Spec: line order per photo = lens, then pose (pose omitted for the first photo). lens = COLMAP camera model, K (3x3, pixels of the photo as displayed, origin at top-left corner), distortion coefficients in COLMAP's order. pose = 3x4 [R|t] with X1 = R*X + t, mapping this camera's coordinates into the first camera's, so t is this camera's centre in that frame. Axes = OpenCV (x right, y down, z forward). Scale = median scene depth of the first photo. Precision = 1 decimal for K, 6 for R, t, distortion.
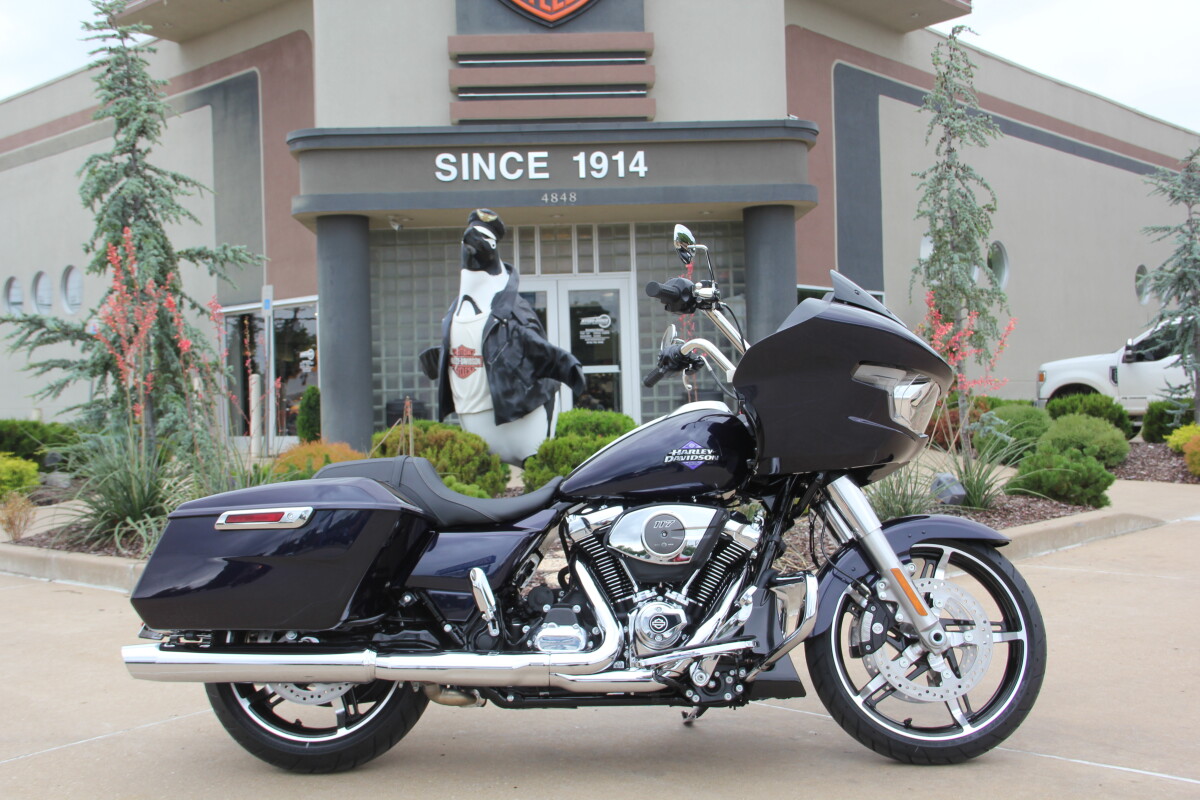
lens RADIAL K [[1312.8, 0, 594.2], [0, 1312.8, 416.0], [0, 0, 1]] dist [-0.081087, 0.341086]
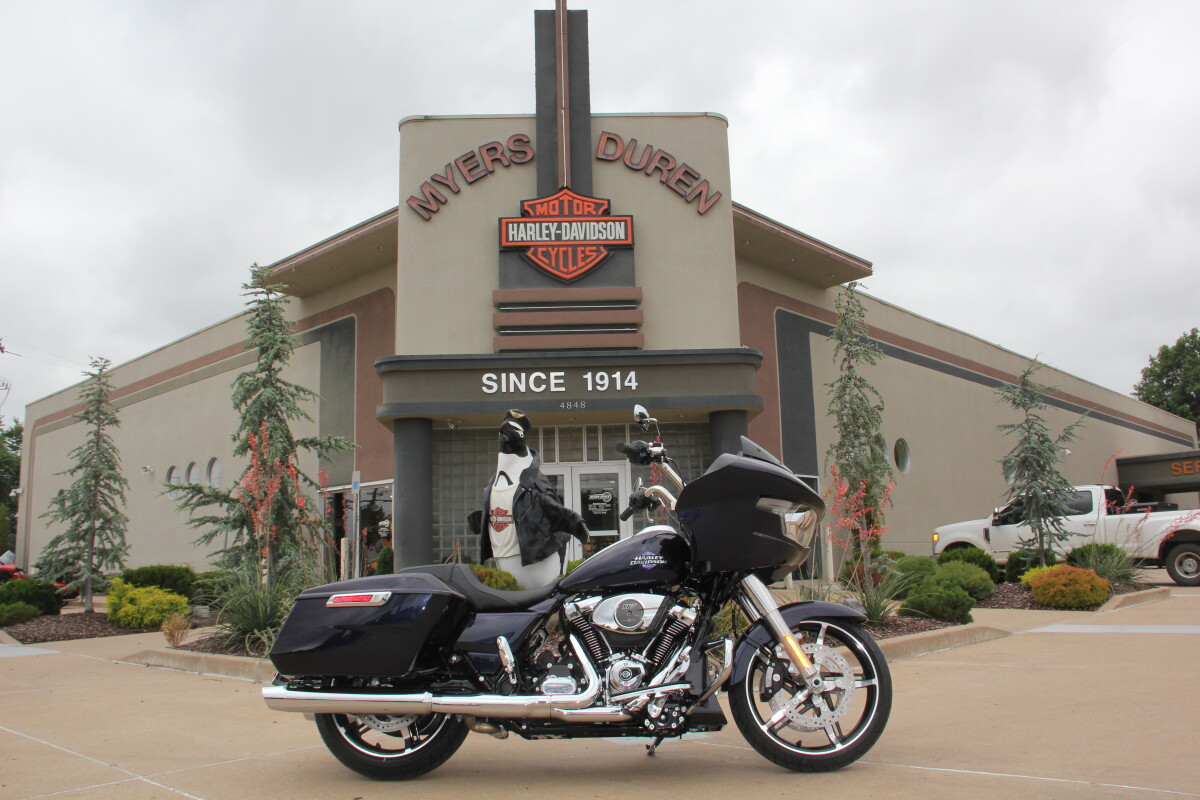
lens RADIAL K [[1018.8, 0, 600.0], [0, 1018.8, 400.0], [0, 0, 1]] dist [-0.184037, 0.210002]
pose [[0.999985, -0.002912, -0.004606, 0.010792], [0.002059, 0.984476, -0.175506, 0.021978], [0.005046, 0.175493, 0.984468, -0.063754]]
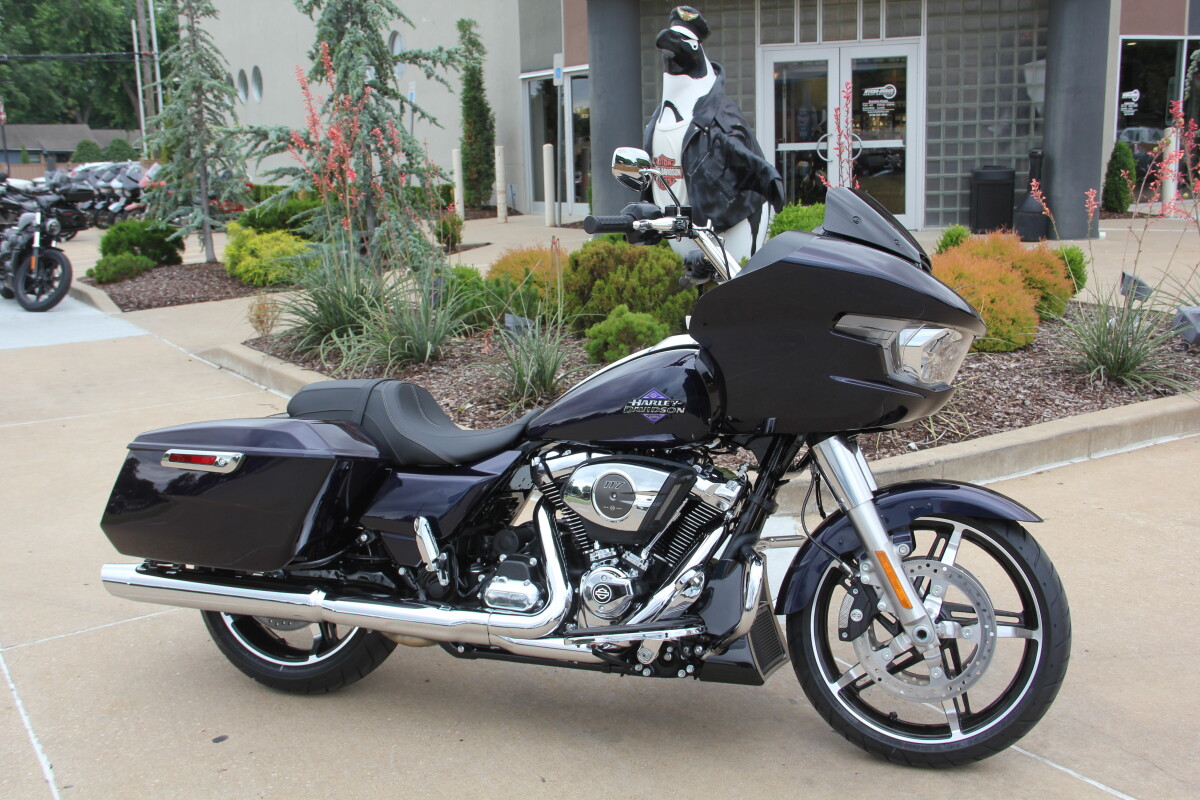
lens RADIAL K [[1274.2, 0, 601.4], [0, 1274.2, 420.7], [0, 0, 1]] dist [-0.075149, 0.306613]
pose [[0.963336, 0.053253, -0.262958, 0.110952], [0.002730, 0.978108, 0.208081, -0.057695], [0.268282, -0.201170, 0.942102, 0.077164]]
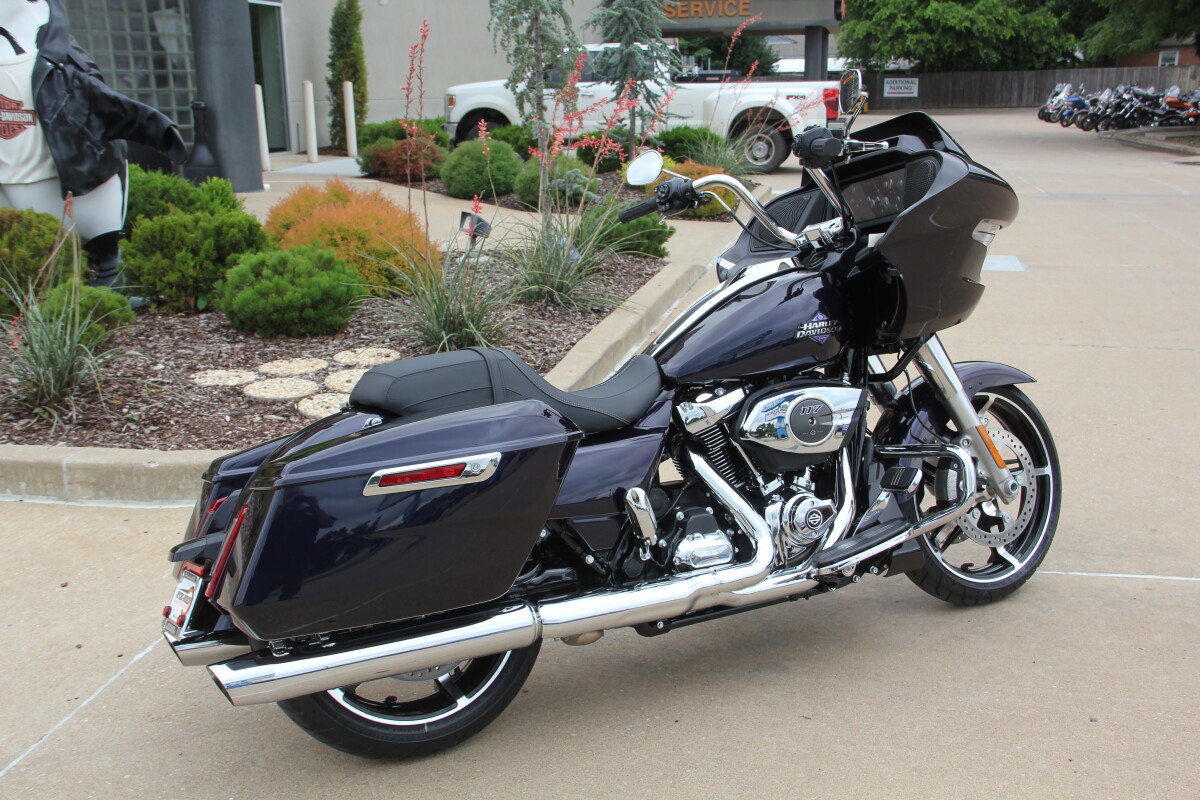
lens RADIAL K [[1274.2, 0, 601.4], [0, 1274.2, 420.7], [0, 0, 1]] dist [-0.075149, 0.306613]
pose [[0.851391, -0.120716, 0.510452, -0.210123], [-0.003779, 0.971721, 0.236103, -0.047123], [-0.524519, -0.202944, 0.826858, 0.144940]]
